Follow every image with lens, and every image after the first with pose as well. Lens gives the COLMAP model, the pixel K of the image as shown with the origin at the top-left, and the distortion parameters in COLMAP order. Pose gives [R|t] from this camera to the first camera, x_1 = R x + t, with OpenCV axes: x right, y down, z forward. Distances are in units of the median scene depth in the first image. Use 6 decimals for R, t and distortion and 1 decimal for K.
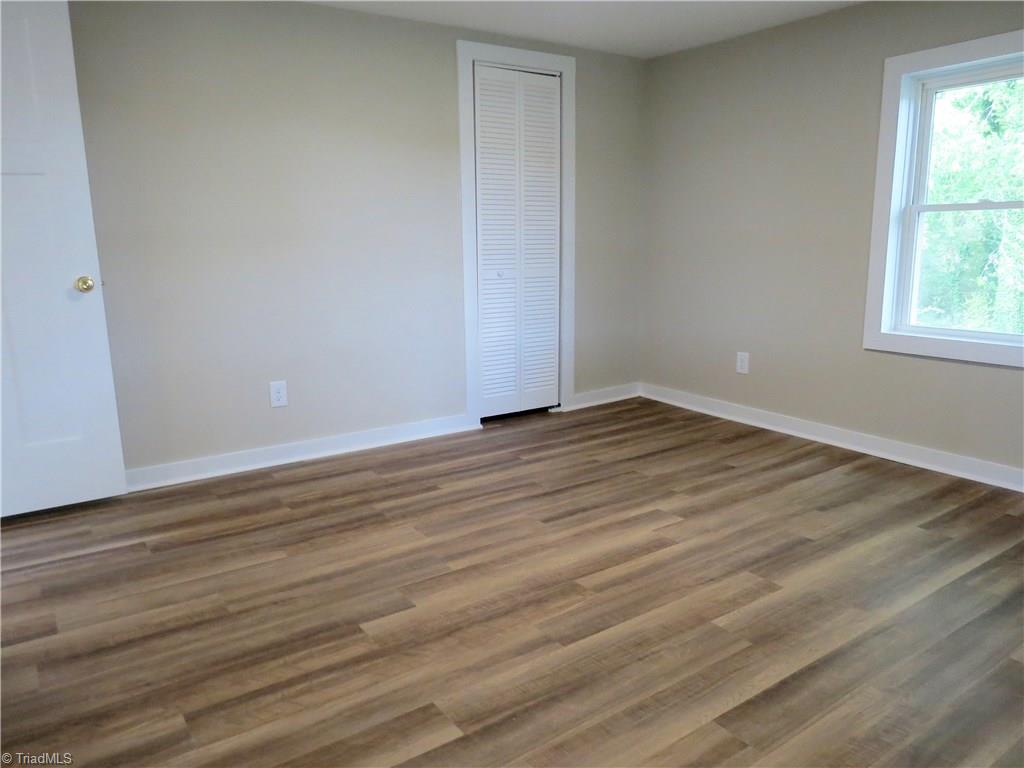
lens RADIAL K [[735.5, 0, 512.0], [0, 735.5, 384.0], [0, 0, 1]] dist [-0.004815, -0.004107]
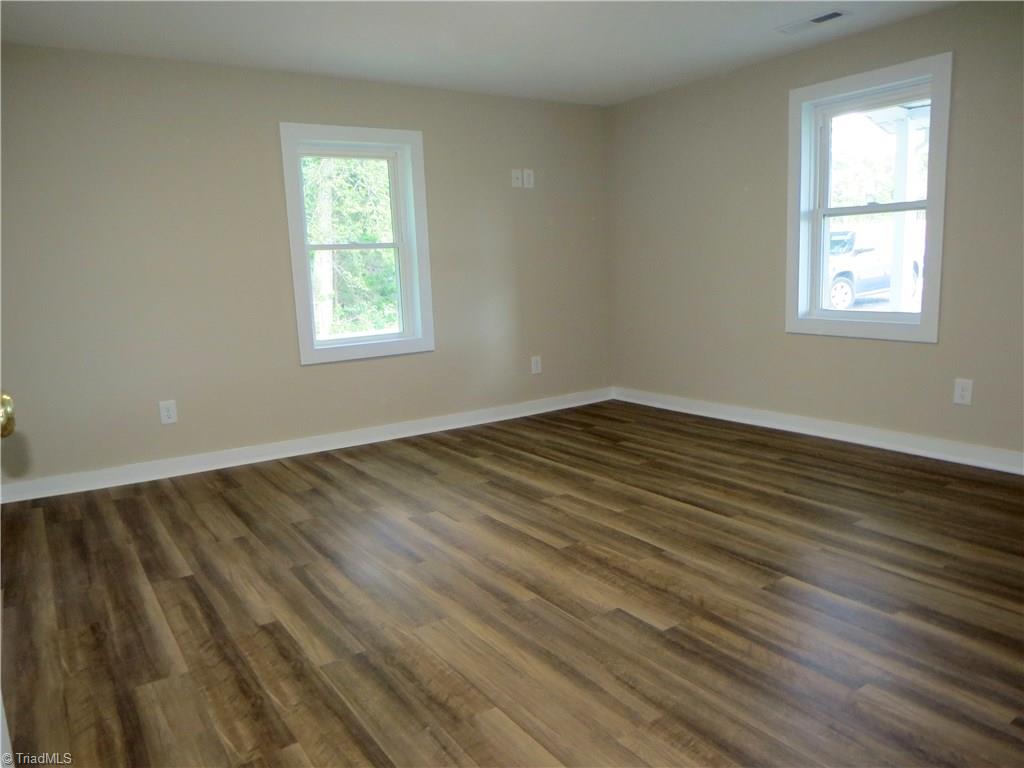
lens RADIAL K [[729.9, 0, 512.0], [0, 729.9, 384.0], [0, 0, 1]] dist [-0.028721, 0.008041]
pose [[0.012217, -0.150911, 0.988472, -0.818062], [0.234117, 0.961500, 0.143900, -0.132865], [-0.972132, 0.229660, 0.047078, 0.775023]]
